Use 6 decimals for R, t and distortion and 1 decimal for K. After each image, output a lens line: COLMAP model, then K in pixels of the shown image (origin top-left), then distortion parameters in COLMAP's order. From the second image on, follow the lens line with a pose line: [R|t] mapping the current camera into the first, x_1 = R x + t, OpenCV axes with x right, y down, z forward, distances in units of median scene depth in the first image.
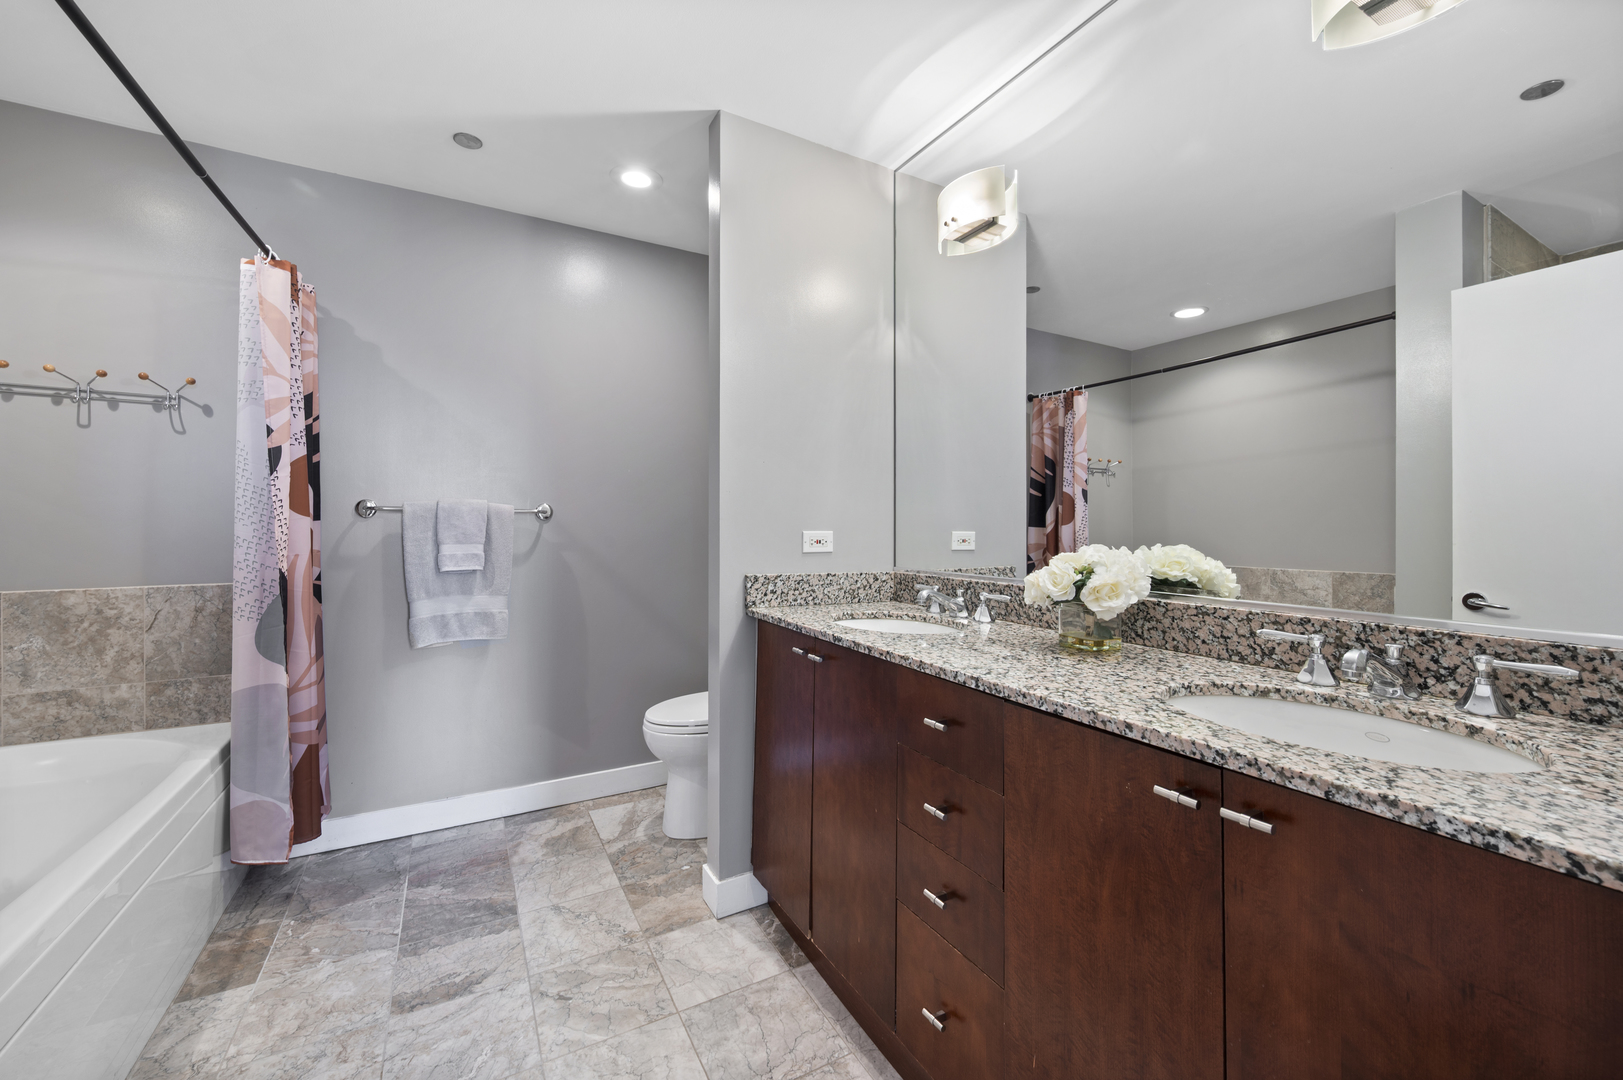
lens RADIAL K [[646.2, 0, 809.0], [0, 646.2, 530.8], [0, 0, 1]] dist [-0.002444, 0.000398]
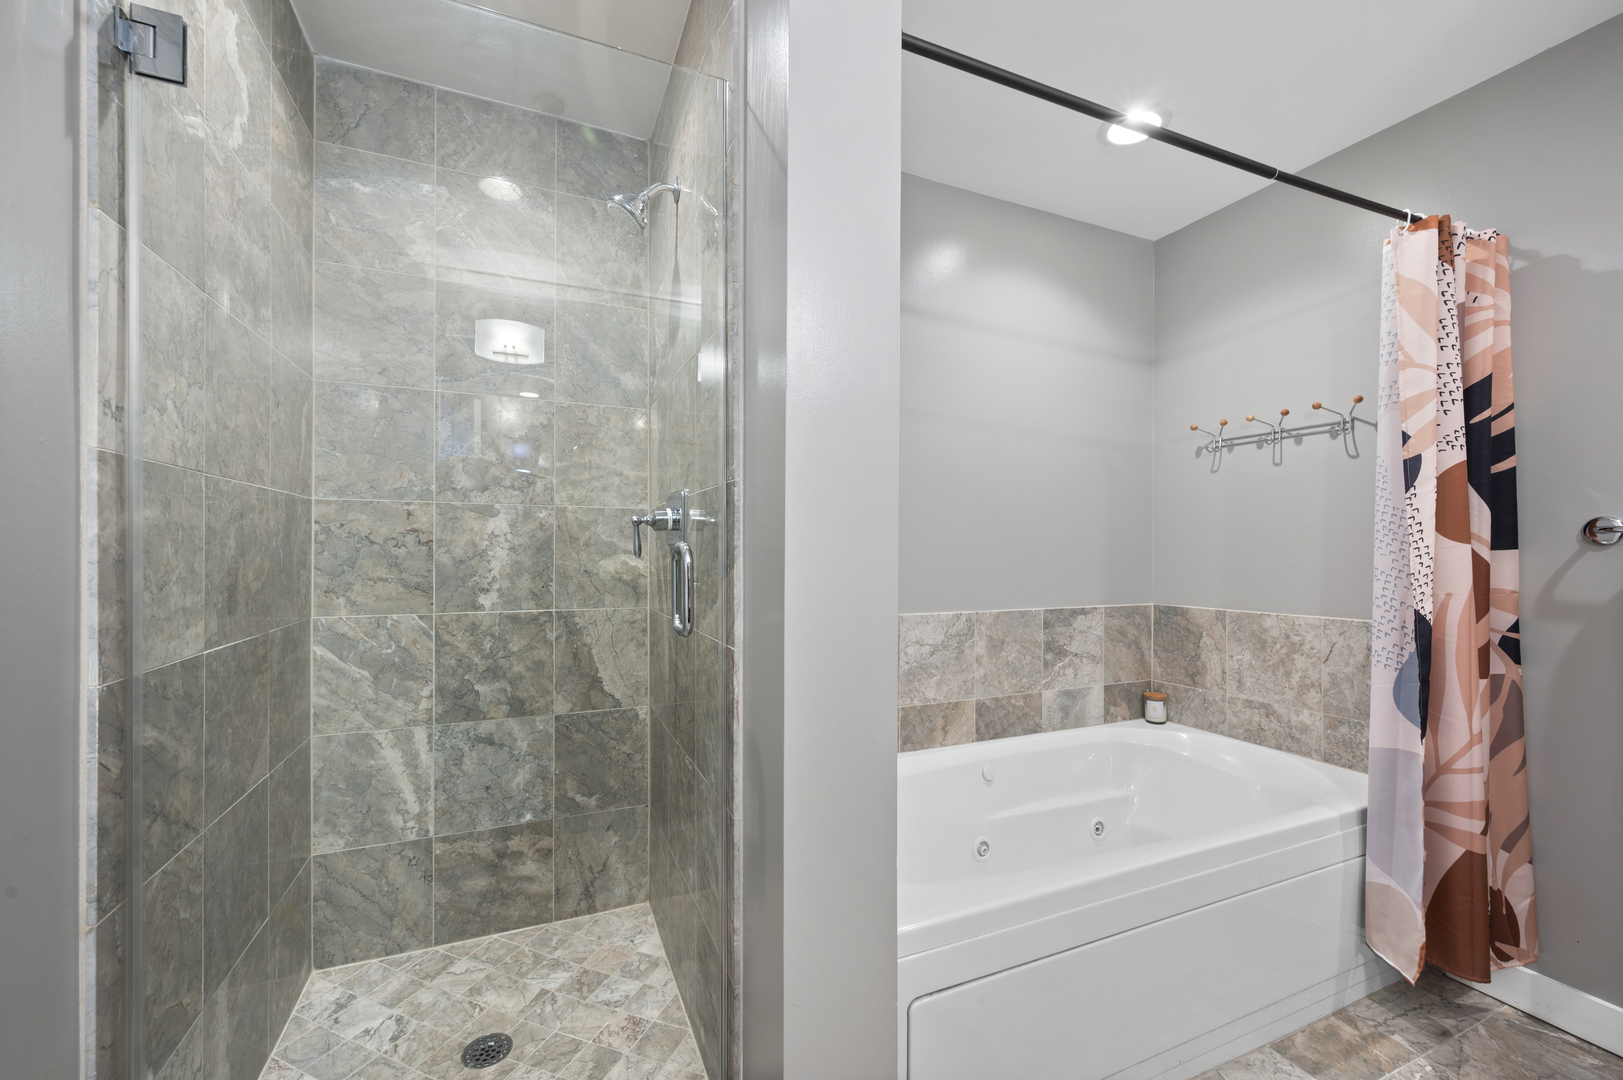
lens RADIAL K [[646.2, 0, 806.8], [0, 646.2, 557.4], [0, 0, 1]] dist [-0.002444, 0.000398]
pose [[-0.093753, 0.002580, -0.995592, 0.036875], [-0.016314, 0.999858, 0.004127, 0.003542], [0.995462, 0.016629, -0.093698, 0.315146]]
